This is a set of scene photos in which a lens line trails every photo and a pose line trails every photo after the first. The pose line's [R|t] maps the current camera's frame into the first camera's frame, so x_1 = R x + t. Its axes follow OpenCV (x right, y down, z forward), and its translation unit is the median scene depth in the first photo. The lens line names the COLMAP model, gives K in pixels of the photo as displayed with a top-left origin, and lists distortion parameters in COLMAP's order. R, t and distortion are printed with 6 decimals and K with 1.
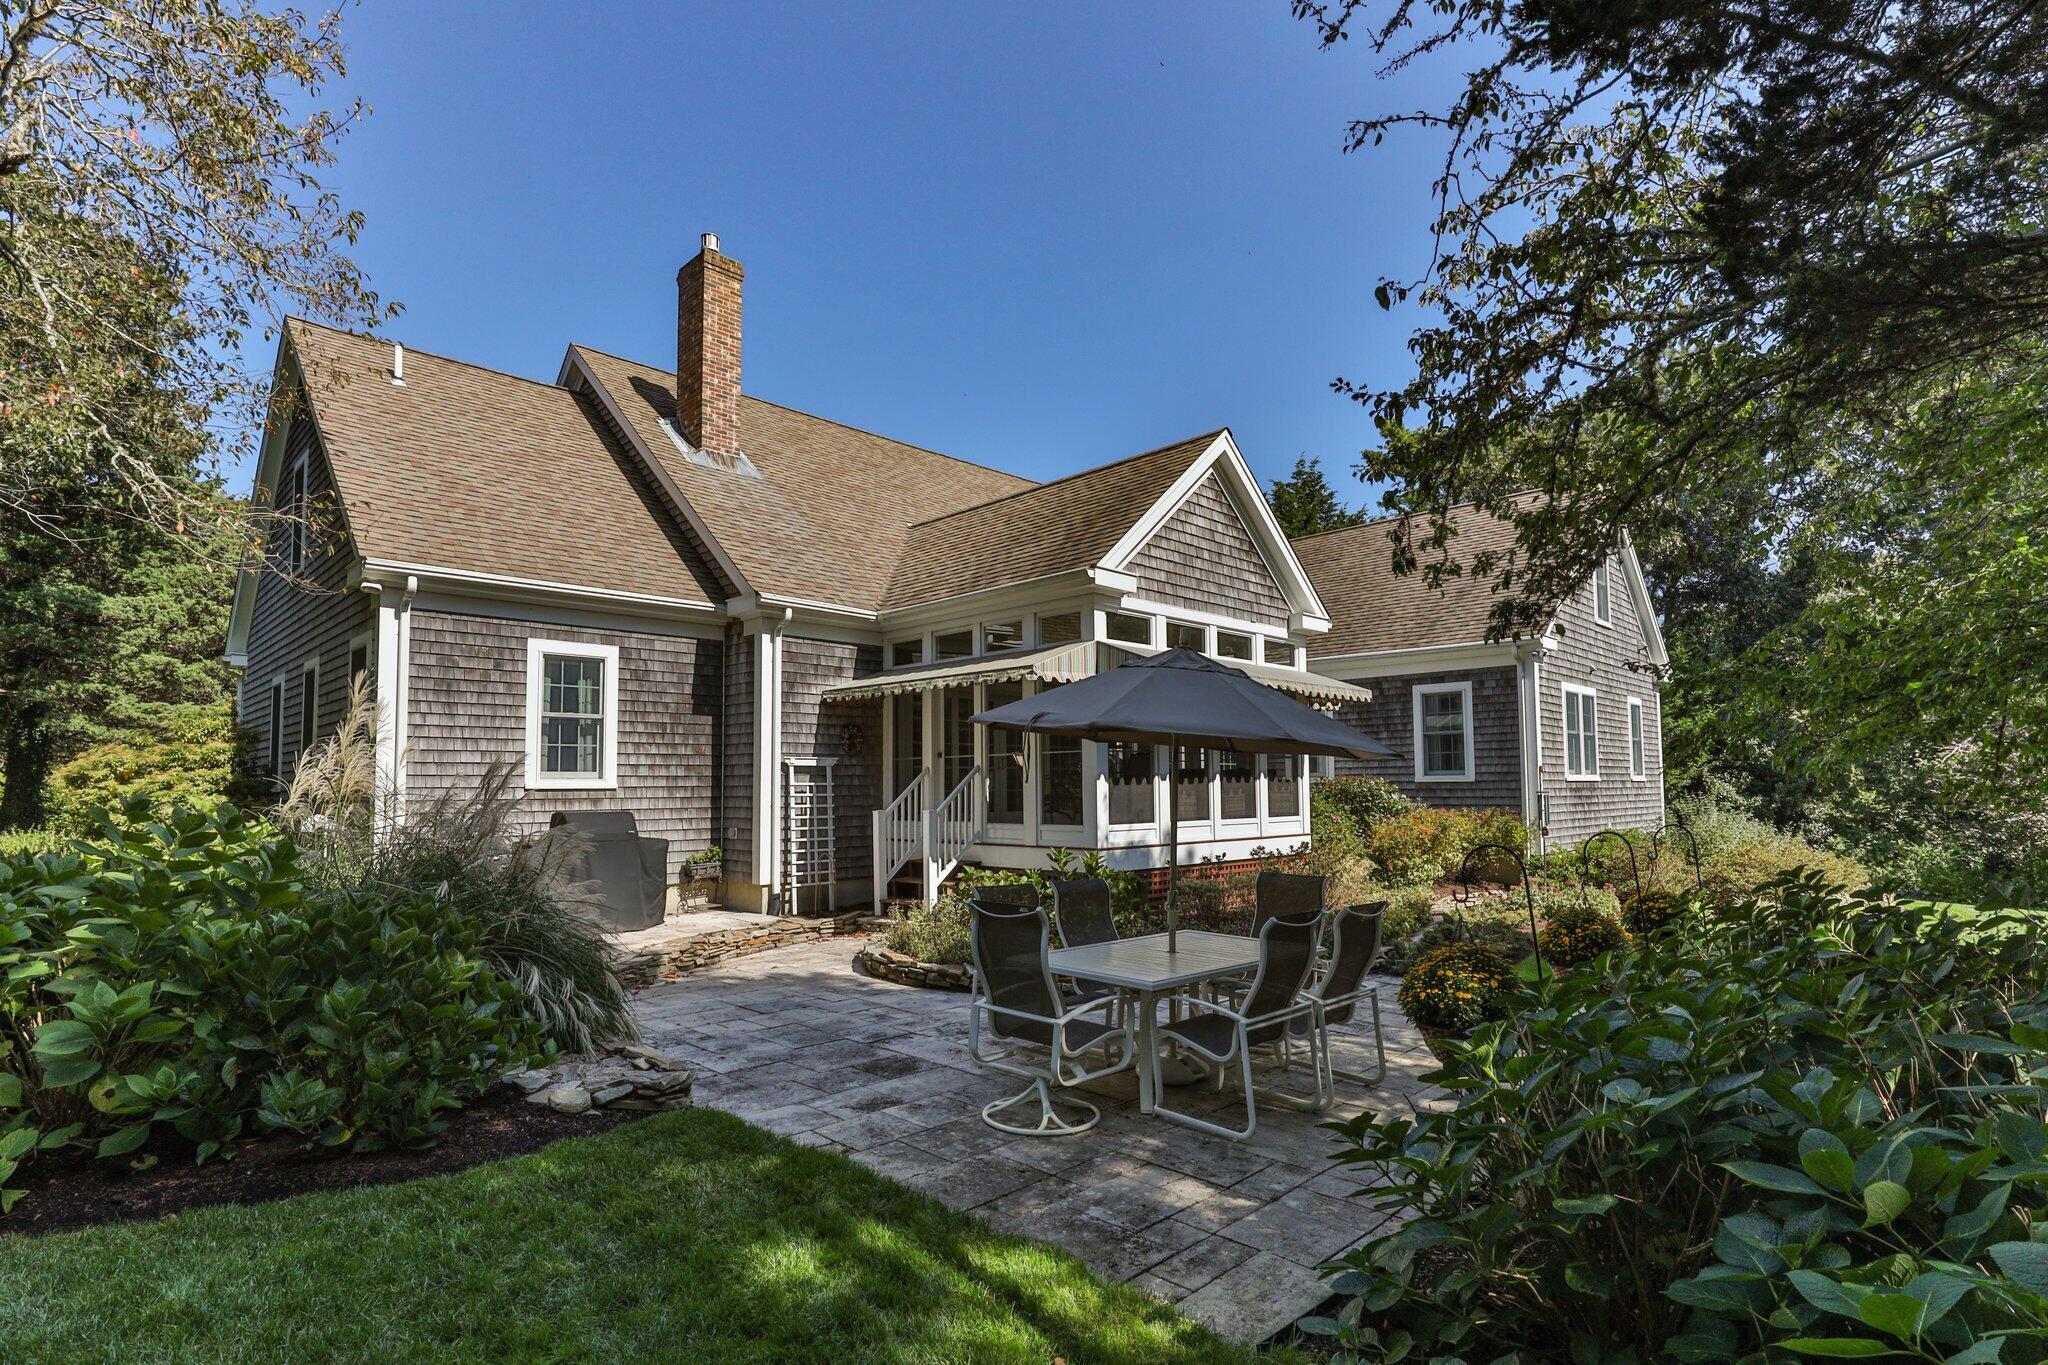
lens RADIAL K [[1013.8, 0, 1008.6], [0, 1013.8, 718.8], [0, 0, 1]] dist [-0.015539, 0.000014]
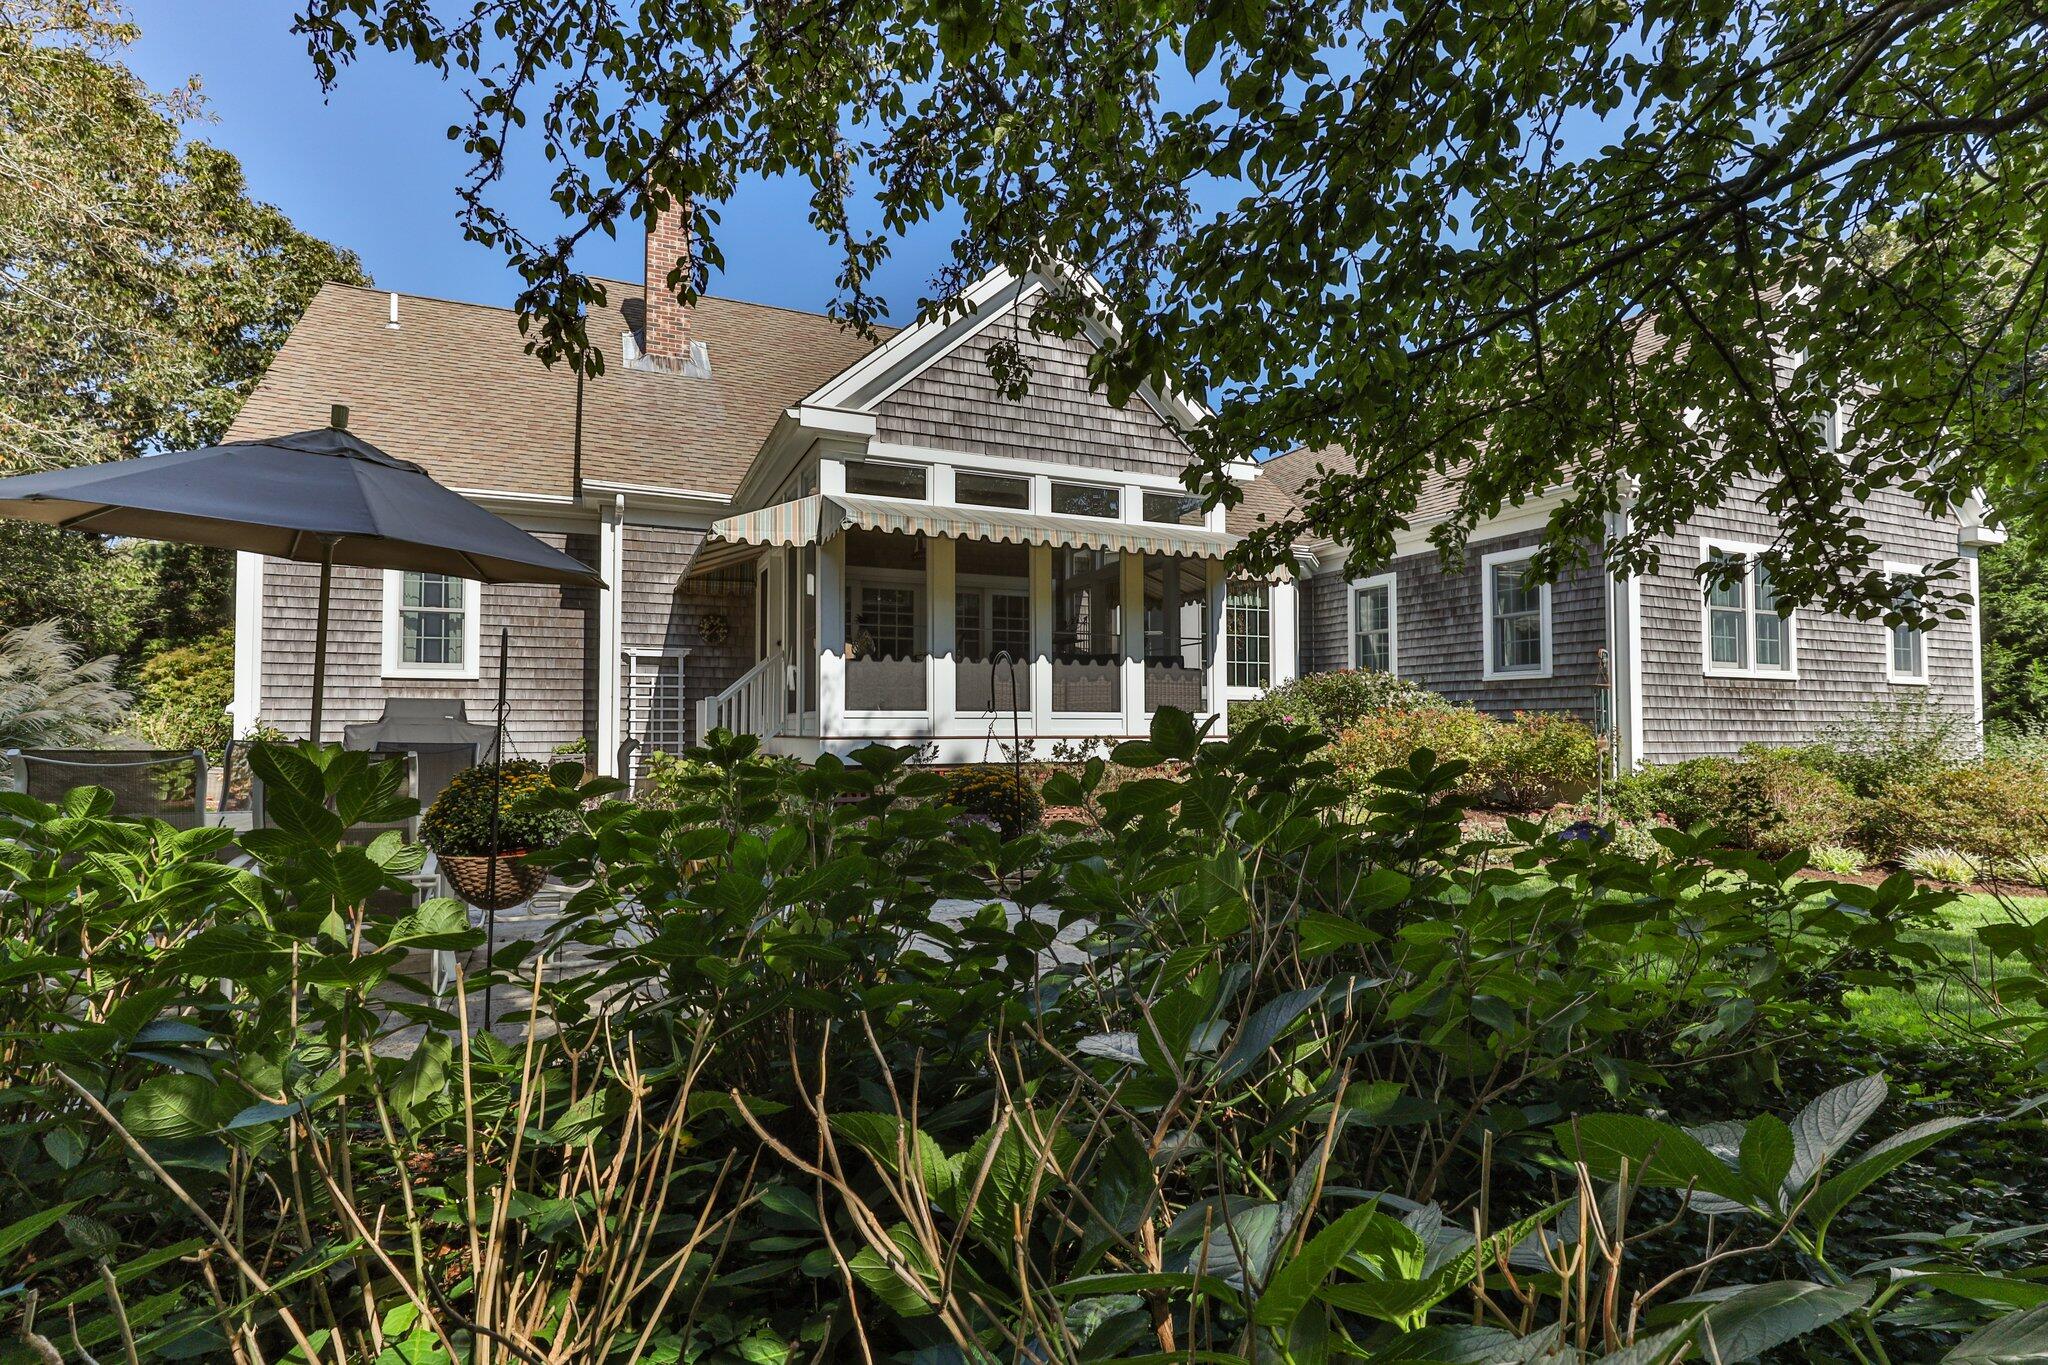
lens RADIAL K [[976.6, 0, 989.9], [0, 976.6, 675.5], [0, 0, 1]] dist [-0.010105, -0.000183]
pose [[0.931145, -0.010460, -0.364498, 0.443619], [0.017387, 0.999725, 0.015726, 0.055433], [0.364233, -0.020981, 0.931071, 0.246210]]
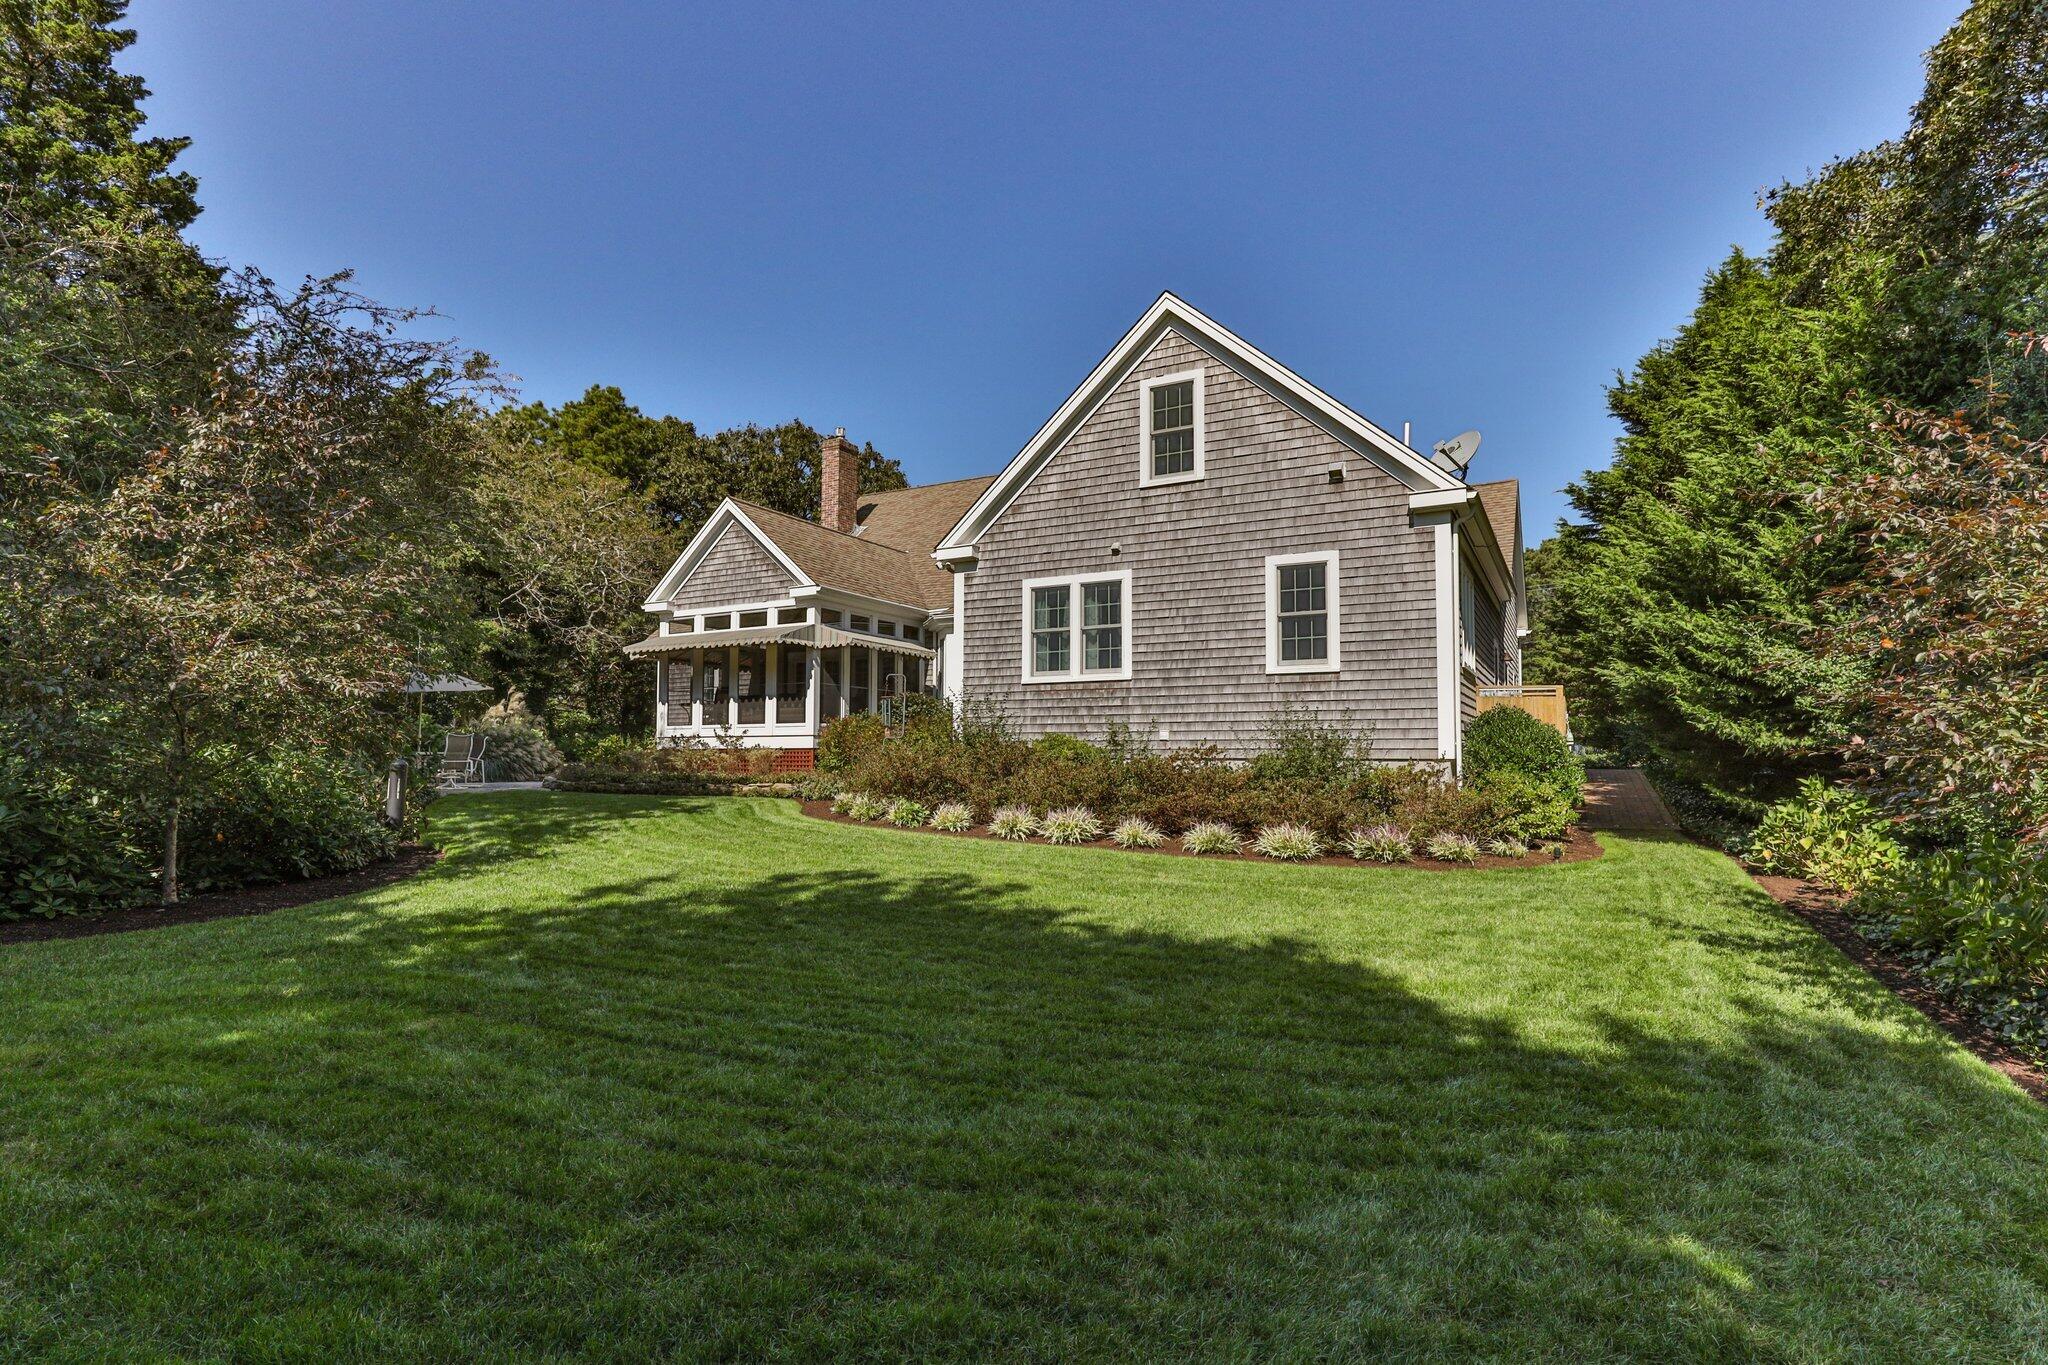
lens RADIAL K [[1013.8, 0, 1014.9], [0, 1013.8, 682.6], [0, 0, 1]] dist [-0.015539, 0.000014]
pose [[0.272405, -0.075388, -0.959225, 1.948809], [0.055585, 0.996494, -0.062531, 0.160076], [0.960576, -0.036285, 0.275640, 0.968520]]
